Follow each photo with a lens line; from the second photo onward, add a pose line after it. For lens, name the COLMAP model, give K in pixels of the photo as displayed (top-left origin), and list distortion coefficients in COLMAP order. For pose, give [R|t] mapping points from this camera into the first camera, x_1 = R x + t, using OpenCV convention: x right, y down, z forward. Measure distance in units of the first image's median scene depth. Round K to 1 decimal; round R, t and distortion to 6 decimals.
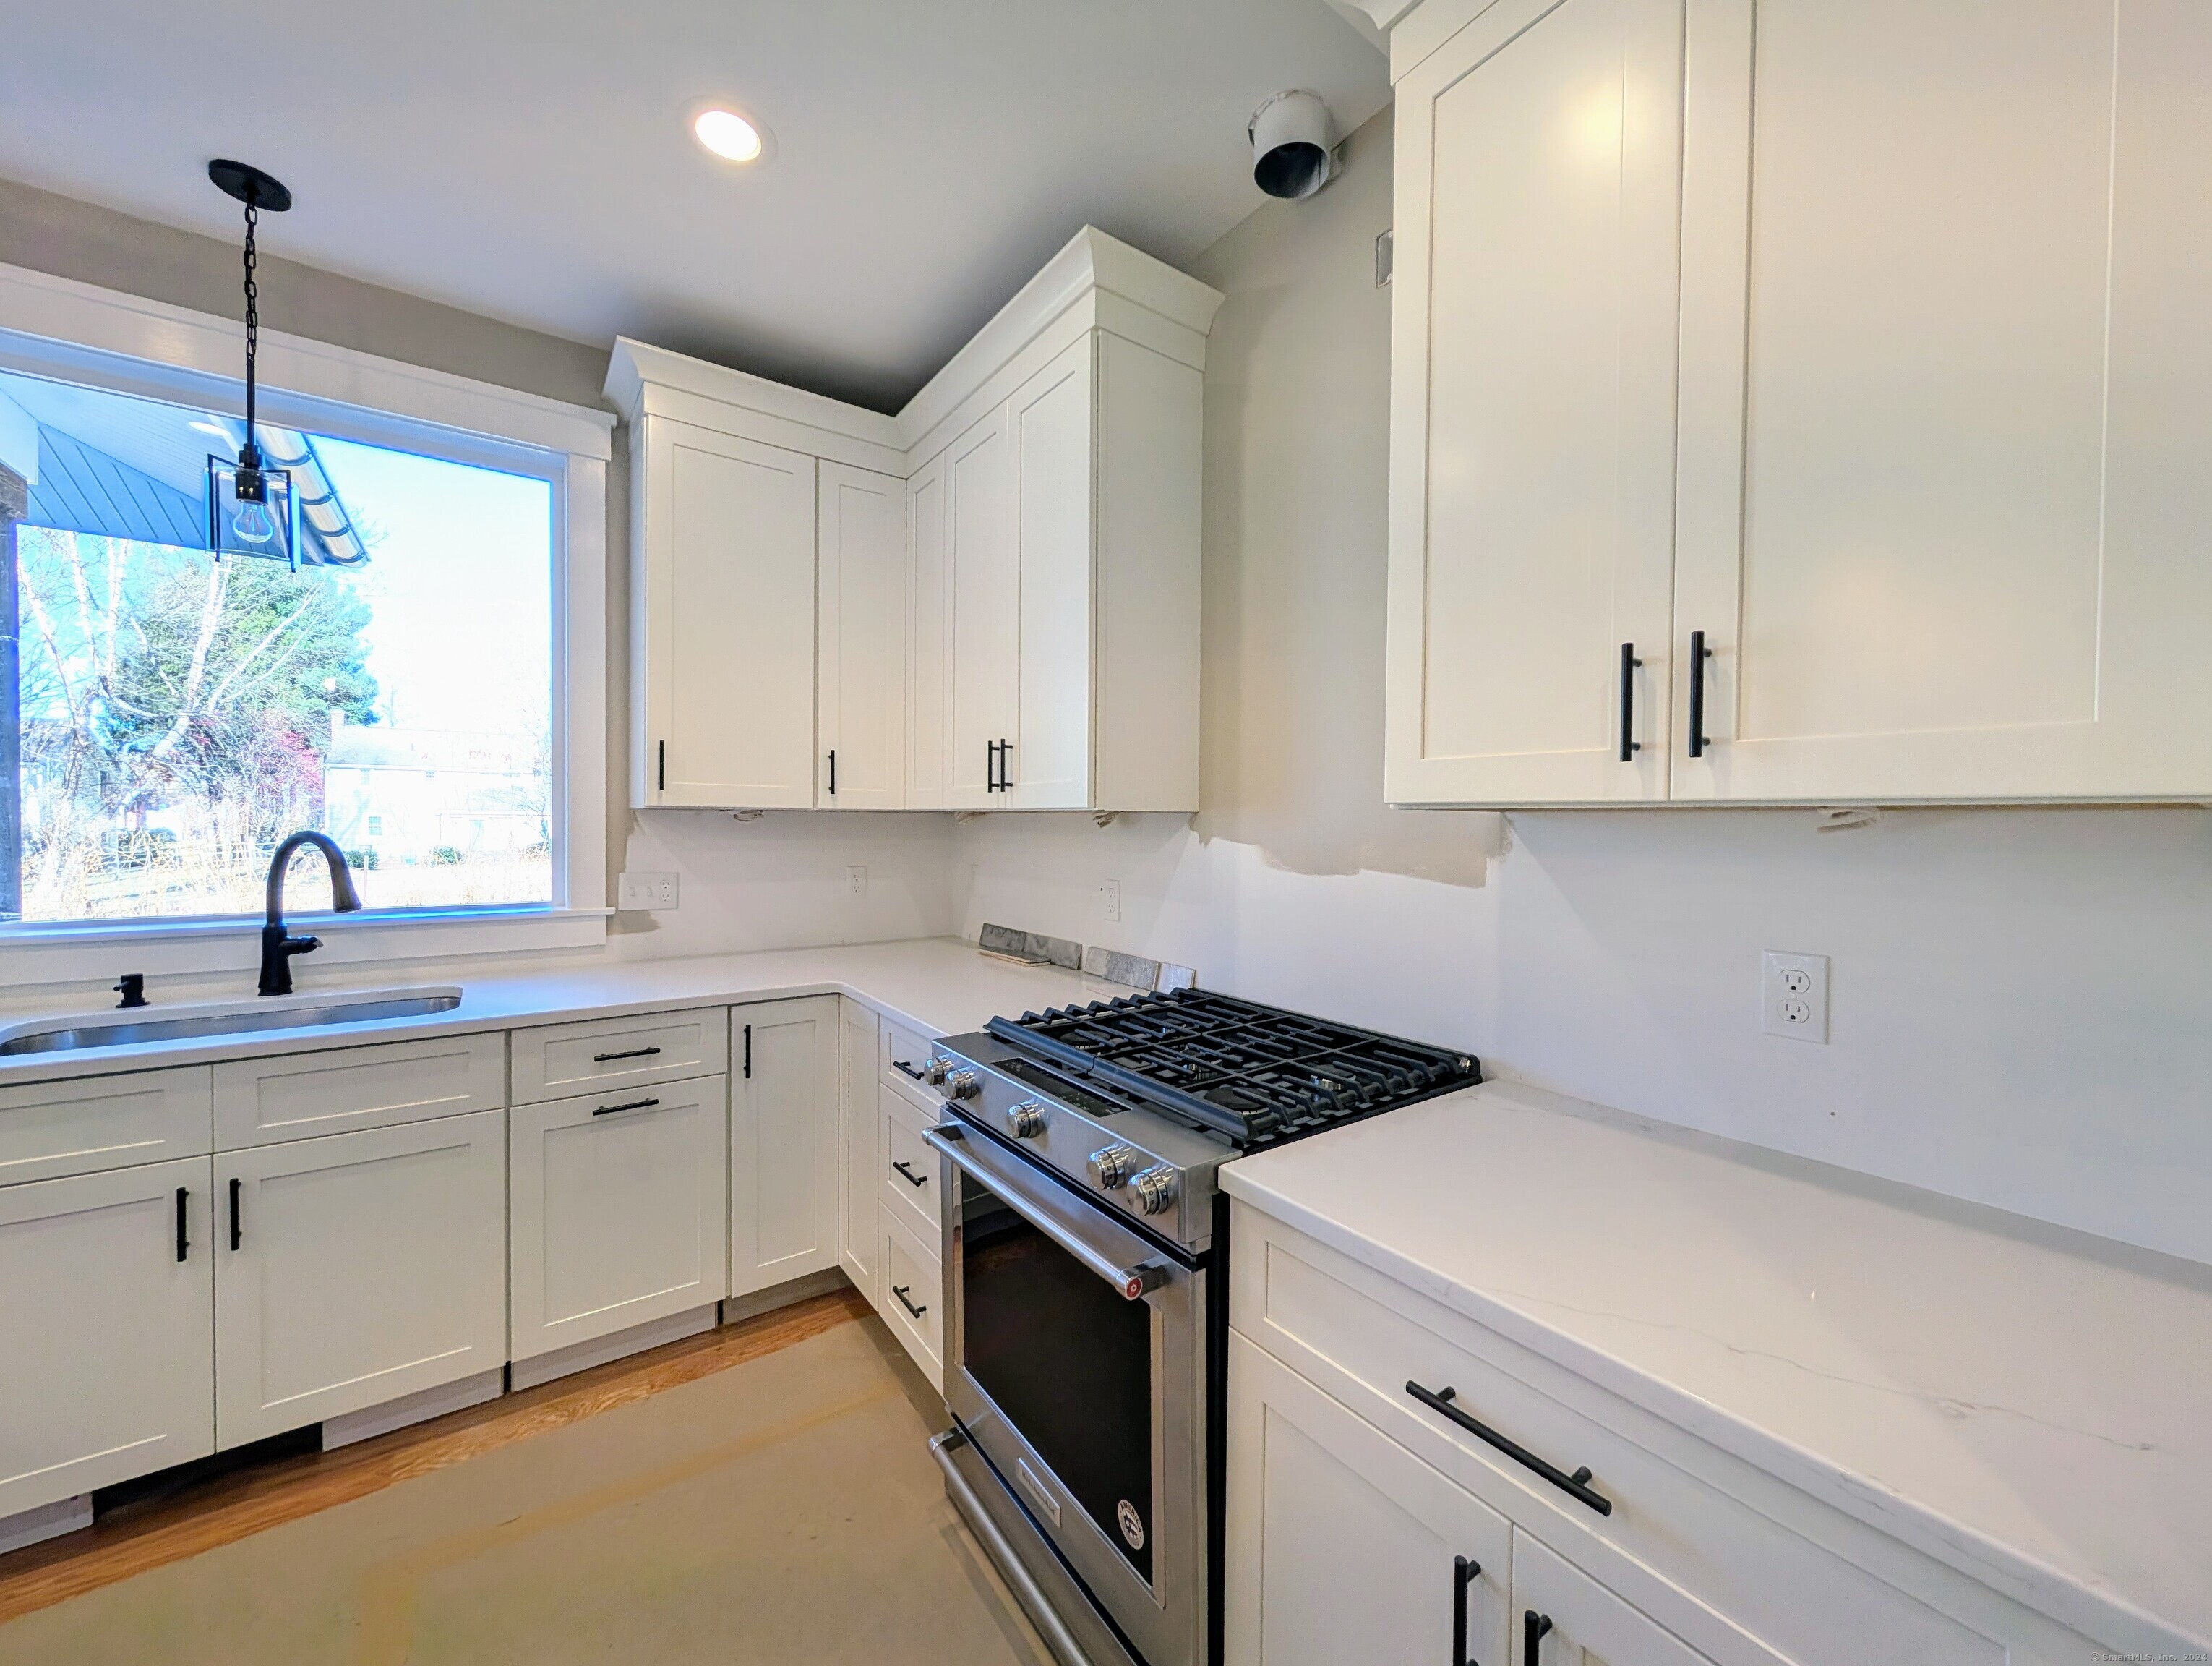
lens RADIAL K [[850.2, 0, 1102.0], [0, 850.2, 833.4], [0, 0, 1]] dist [0.000022, -0.000063]
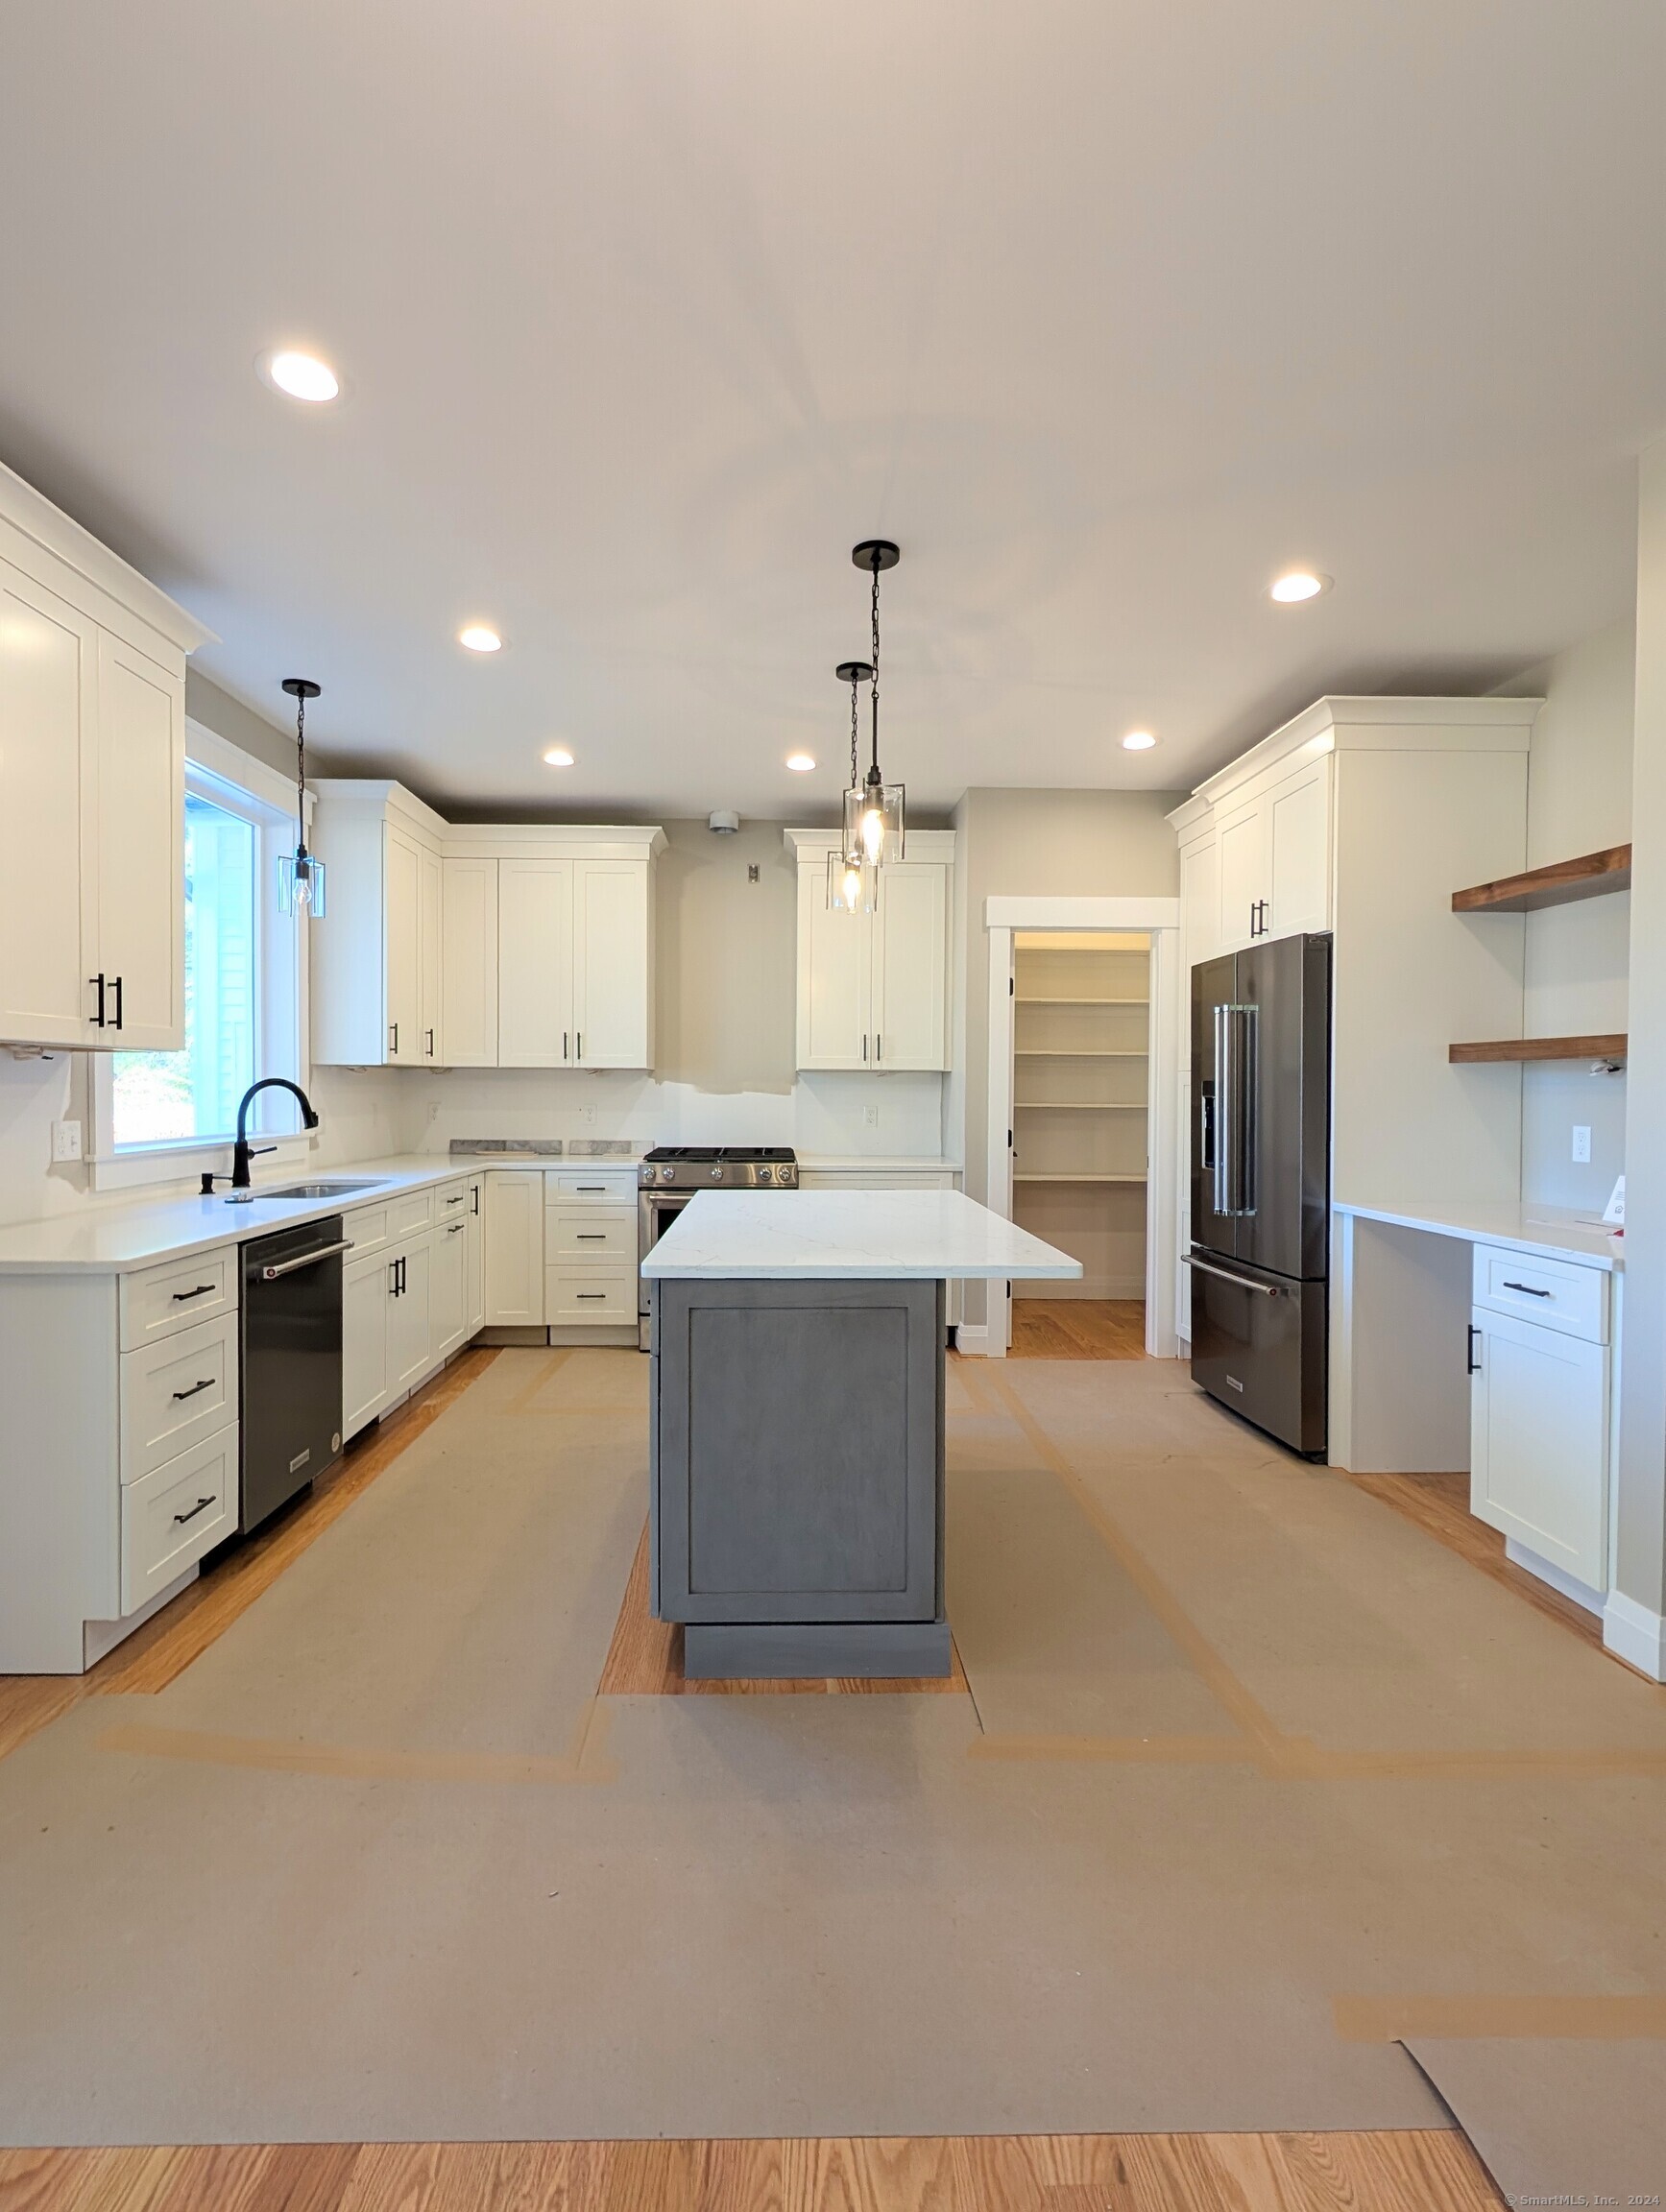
lens RADIAL K [[1024.6, 0, 796.2], [0, 1024.6, 1104.7], [0, 0, 1]] dist [-0.003693, 0.001271]
pose [[0.564183, -0.020411, 0.825398, -1.911344], [0.010896, 0.999791, 0.017276, 0.024412], [-0.825578, -0.000753, 0.564287, -0.827574]]
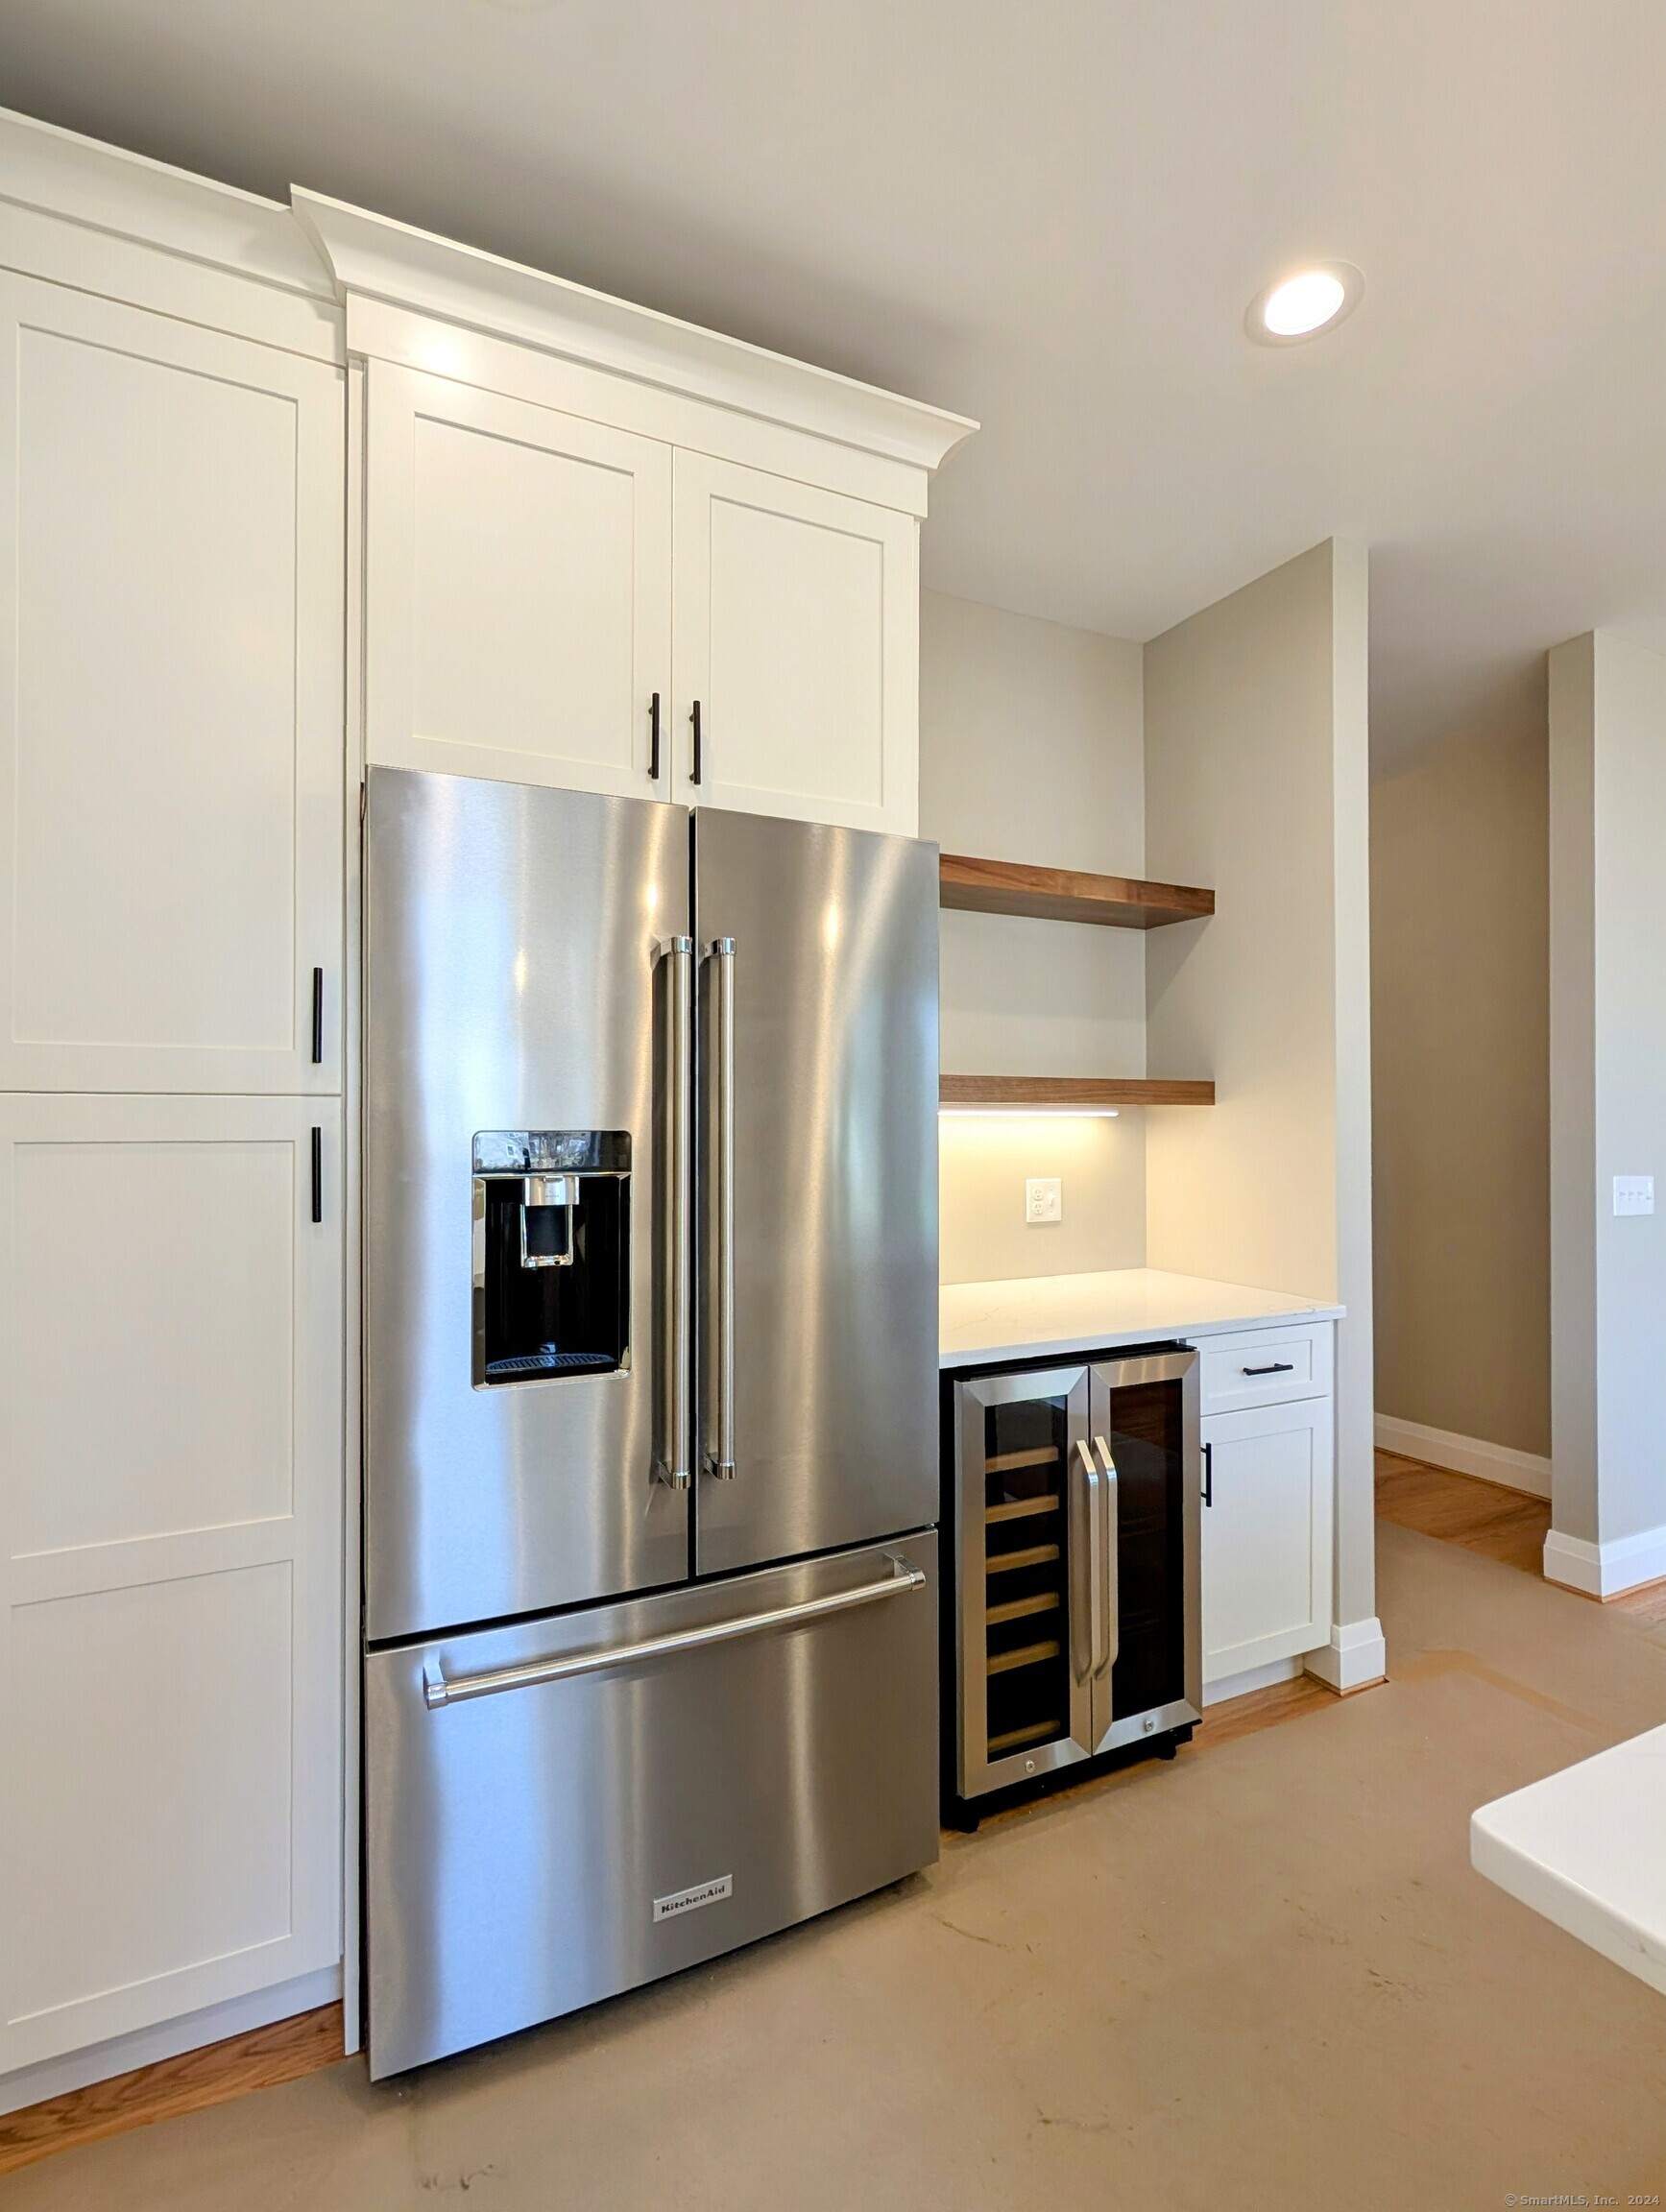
lens RADIAL K [[1024.6, 0, 822.7], [0, 1024.6, 1114.2], [0, 0, 1]] dist [-0.003693, 0.001271]
pose [[-0.986062, -0.008509, 0.166163, -0.088787], [-0.007544, 0.999951, 0.006439, 0.003679], [-0.166209, 0.005096, -0.986077, 0.303750]]
